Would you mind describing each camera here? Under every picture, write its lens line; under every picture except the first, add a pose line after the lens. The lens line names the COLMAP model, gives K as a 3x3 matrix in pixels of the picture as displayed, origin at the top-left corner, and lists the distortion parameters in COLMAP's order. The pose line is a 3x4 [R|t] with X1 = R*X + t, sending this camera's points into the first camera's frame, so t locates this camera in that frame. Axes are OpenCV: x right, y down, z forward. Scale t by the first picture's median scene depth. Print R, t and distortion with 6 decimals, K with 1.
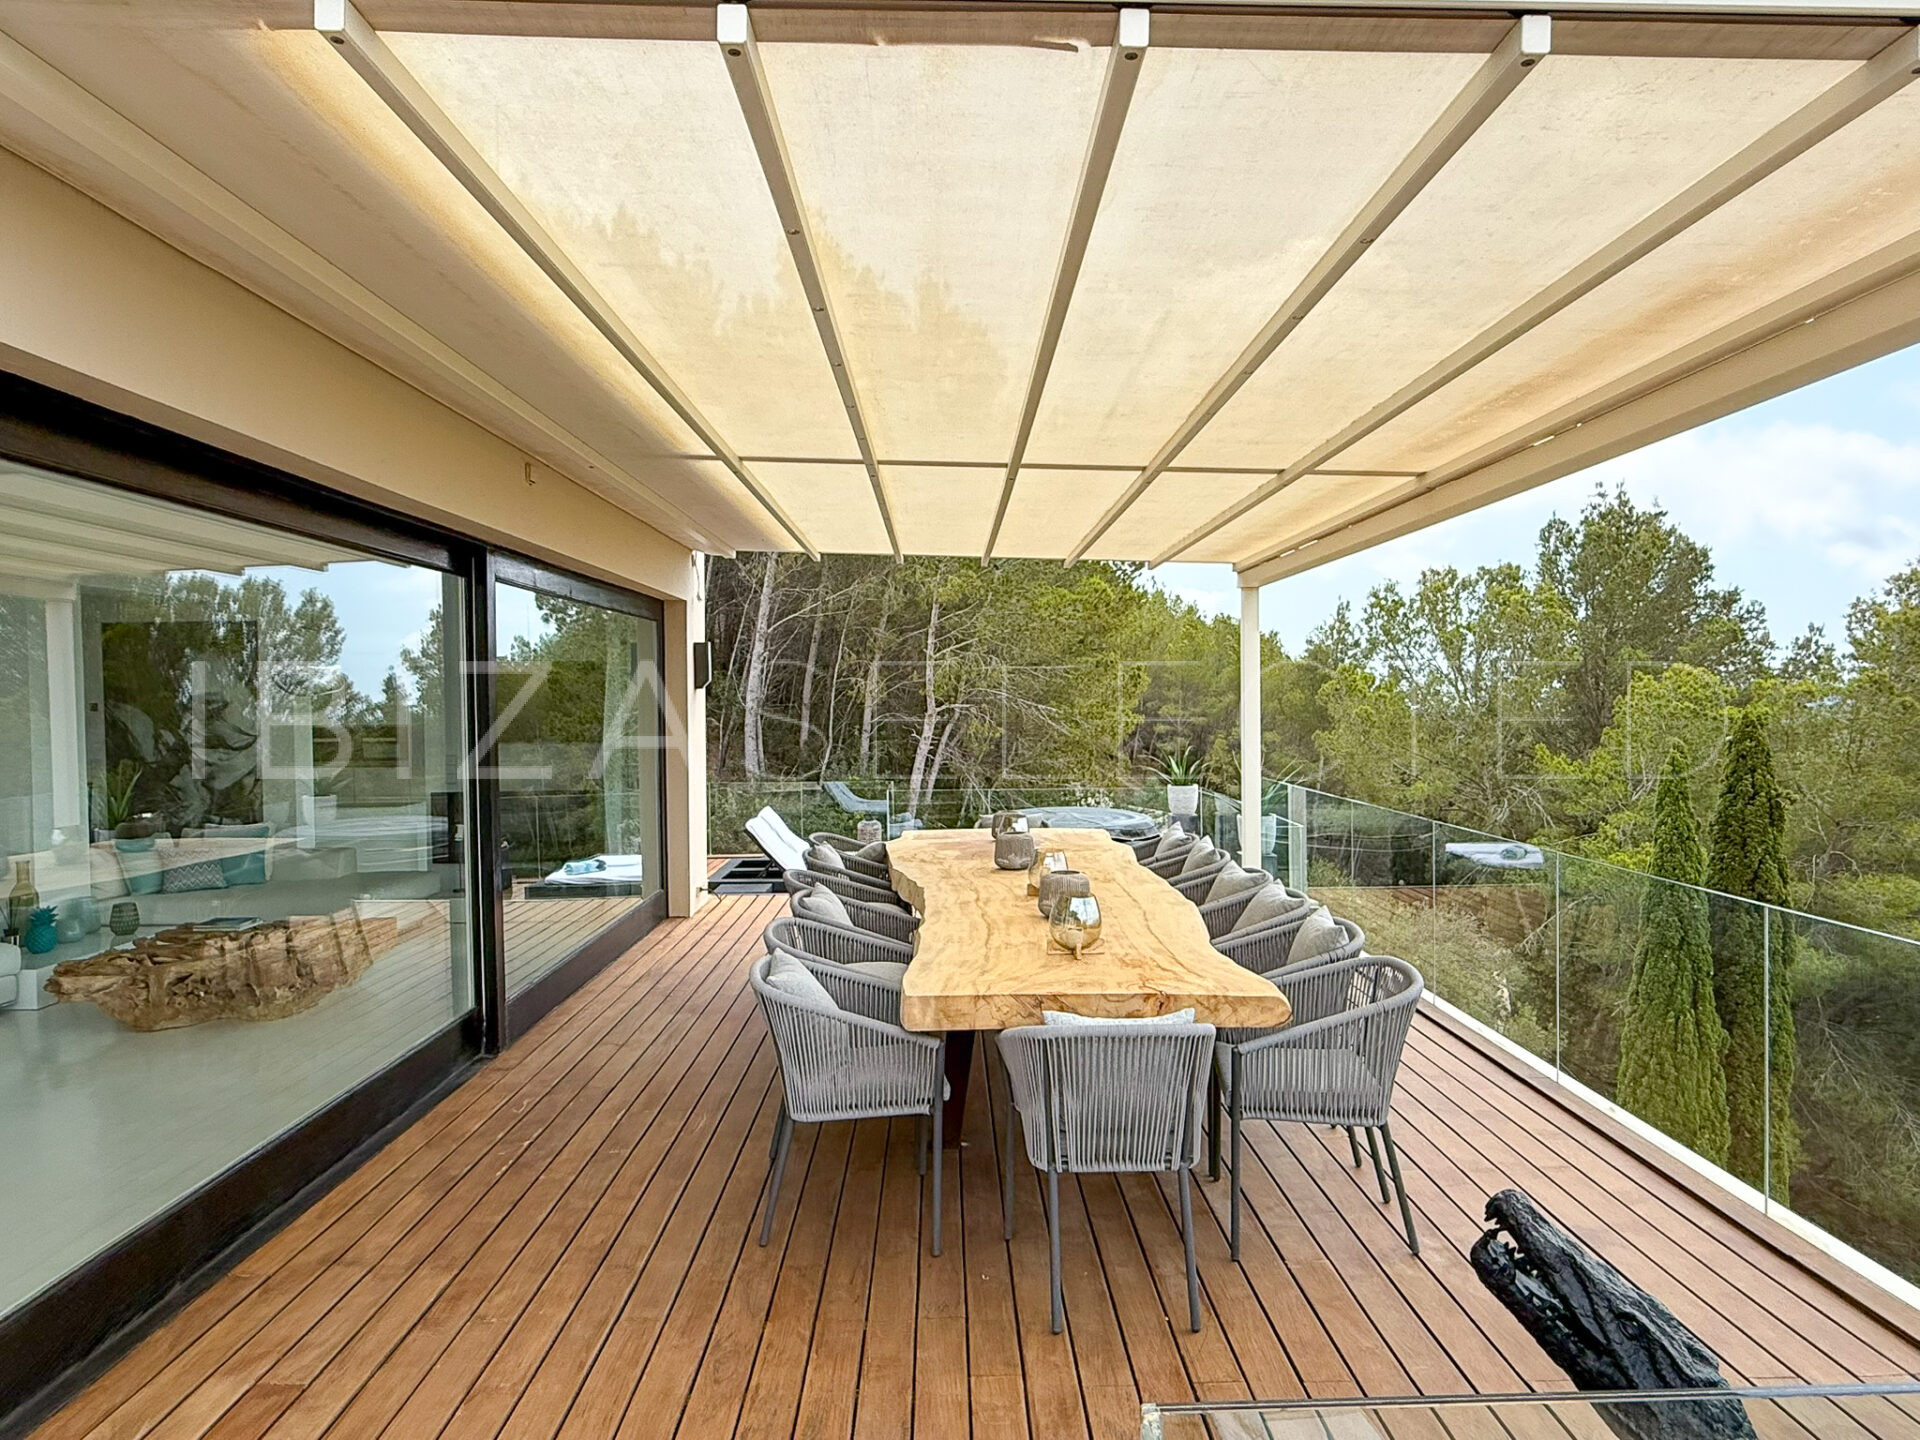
lens RADIAL K [[1152.3, 0, 960.0], [0, 1152.3, 720.0], [0, 0, 1]] dist [0.004737, -0.002745]
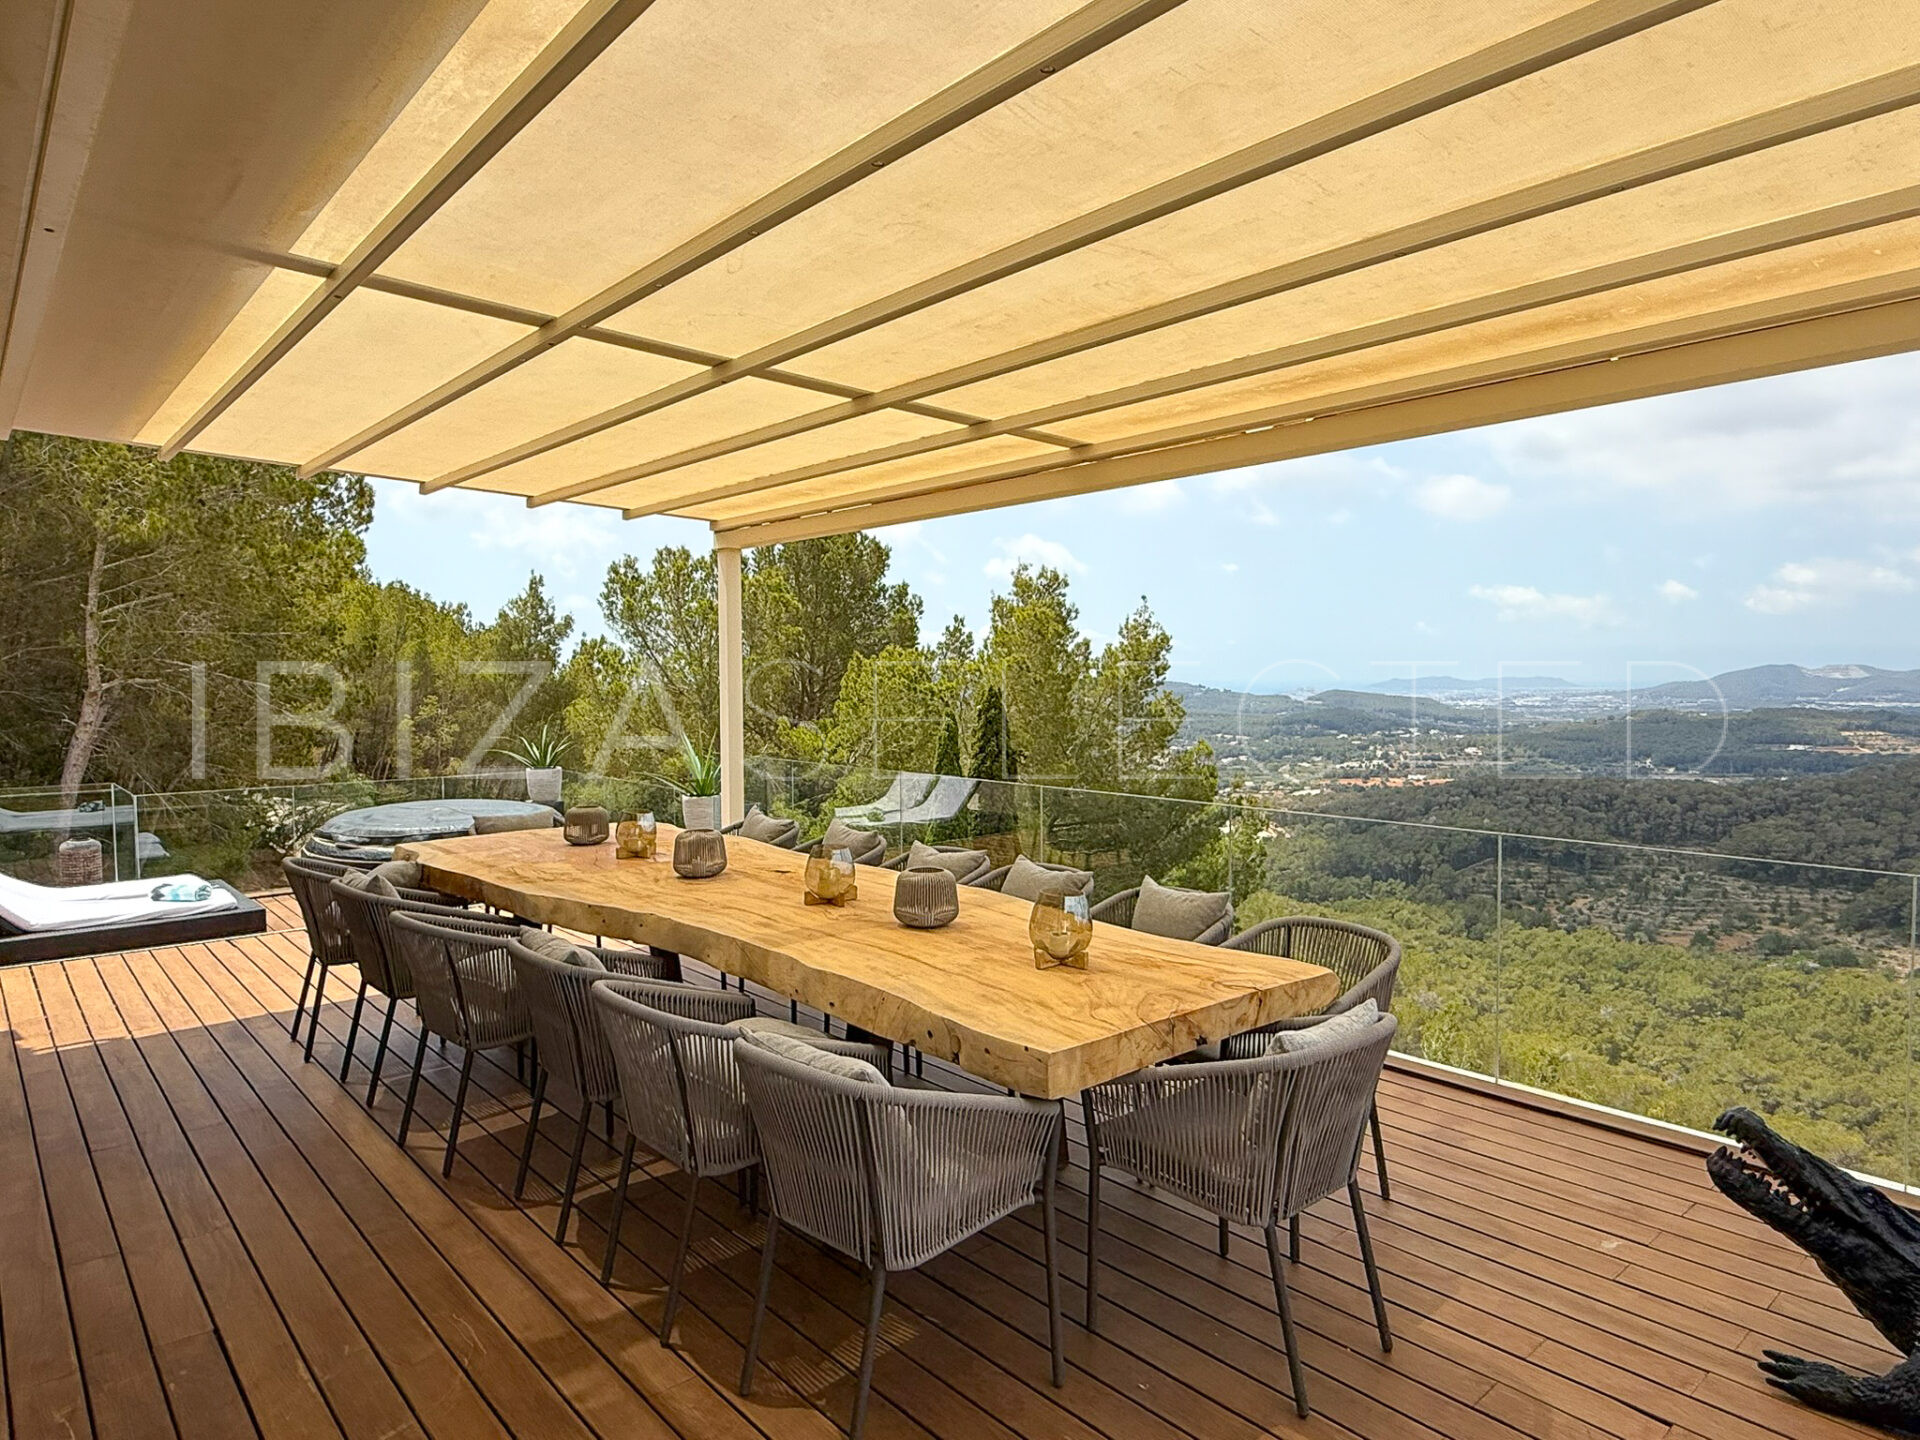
lens RADIAL K [[1152.3, 0, 960.0], [0, 1152.3, 720.0], [0, 0, 1]] dist [0.004737, -0.002745]
pose [[0.758791, -0.020971, 0.650996, -0.104468], [0.008679, 0.999718, 0.022088, 0.001594], [-0.651276, -0.011110, 0.758759, 0.088024]]
